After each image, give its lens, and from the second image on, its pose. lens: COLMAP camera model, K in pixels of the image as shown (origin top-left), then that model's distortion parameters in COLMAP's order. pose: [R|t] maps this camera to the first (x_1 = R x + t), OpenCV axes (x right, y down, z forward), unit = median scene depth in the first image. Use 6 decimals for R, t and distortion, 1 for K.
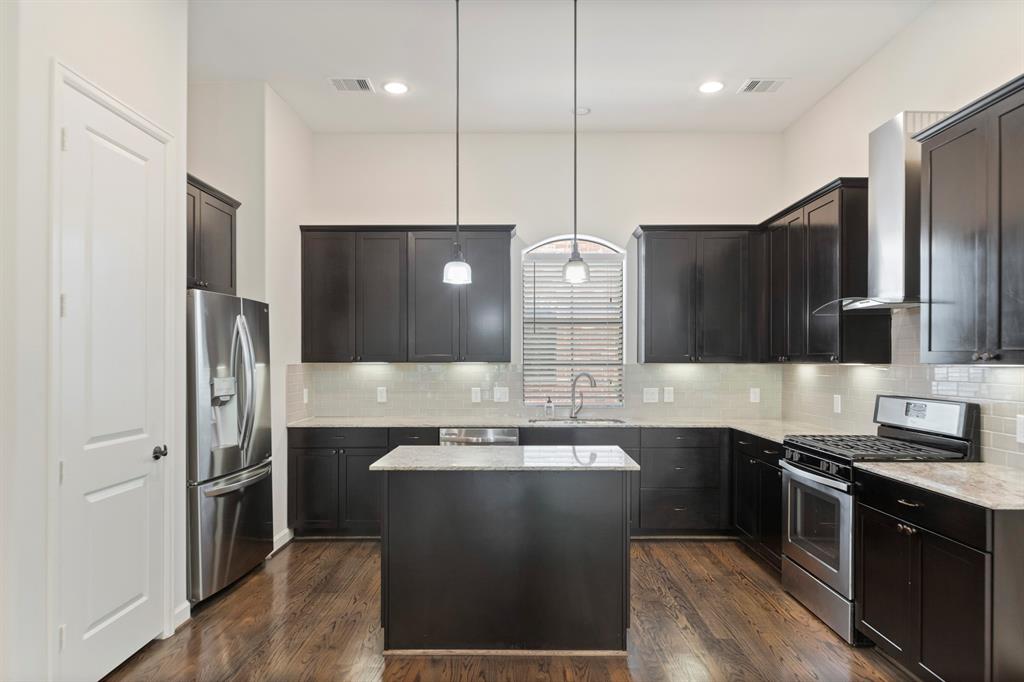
lens RADIAL K [[622.8, 0, 515.8], [0, 622.8, 360.6], [0, 0, 1]] dist [0.001367, -0.000195]
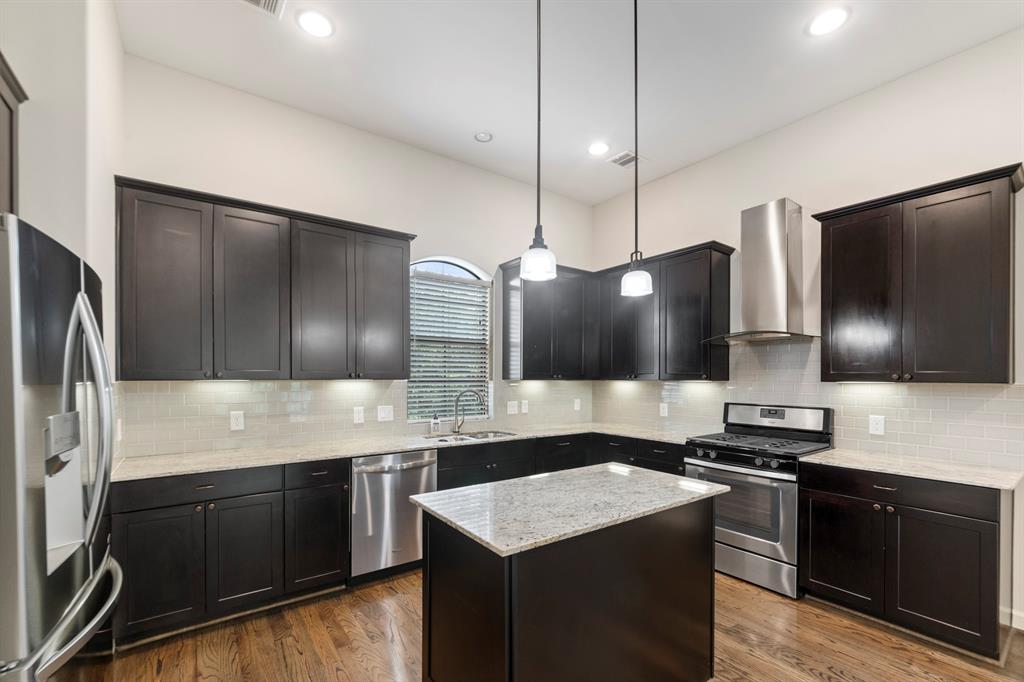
lens RADIAL K [[432.5, 0, 509.6], [0, 432.5, 382.3], [0, 0, 1]] dist [-0.001881, -0.000112]
pose [[0.804119, -0.005457, 0.594443, -0.314040], [-0.002327, 0.999921, 0.012327, -0.001716], [-0.594463, -0.011296, 0.804044, 0.425592]]
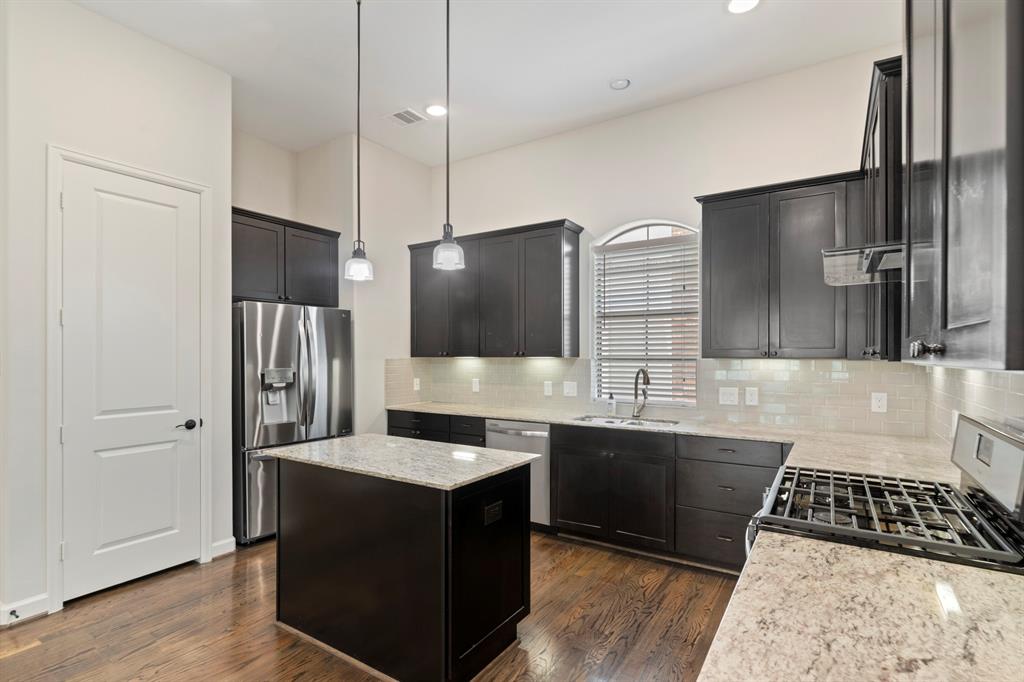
lens RADIAL K [[497.7, 0, 505.9], [0, 497.7, 354.2], [0, 0, 1]] dist [0.001130, 0.000797]
pose [[0.842144, -0.000625, -0.539252, 0.388781], [0.000026, 0.999999, -0.001119, -0.001236], [0.539252, 0.000928, 0.842144, 0.310749]]
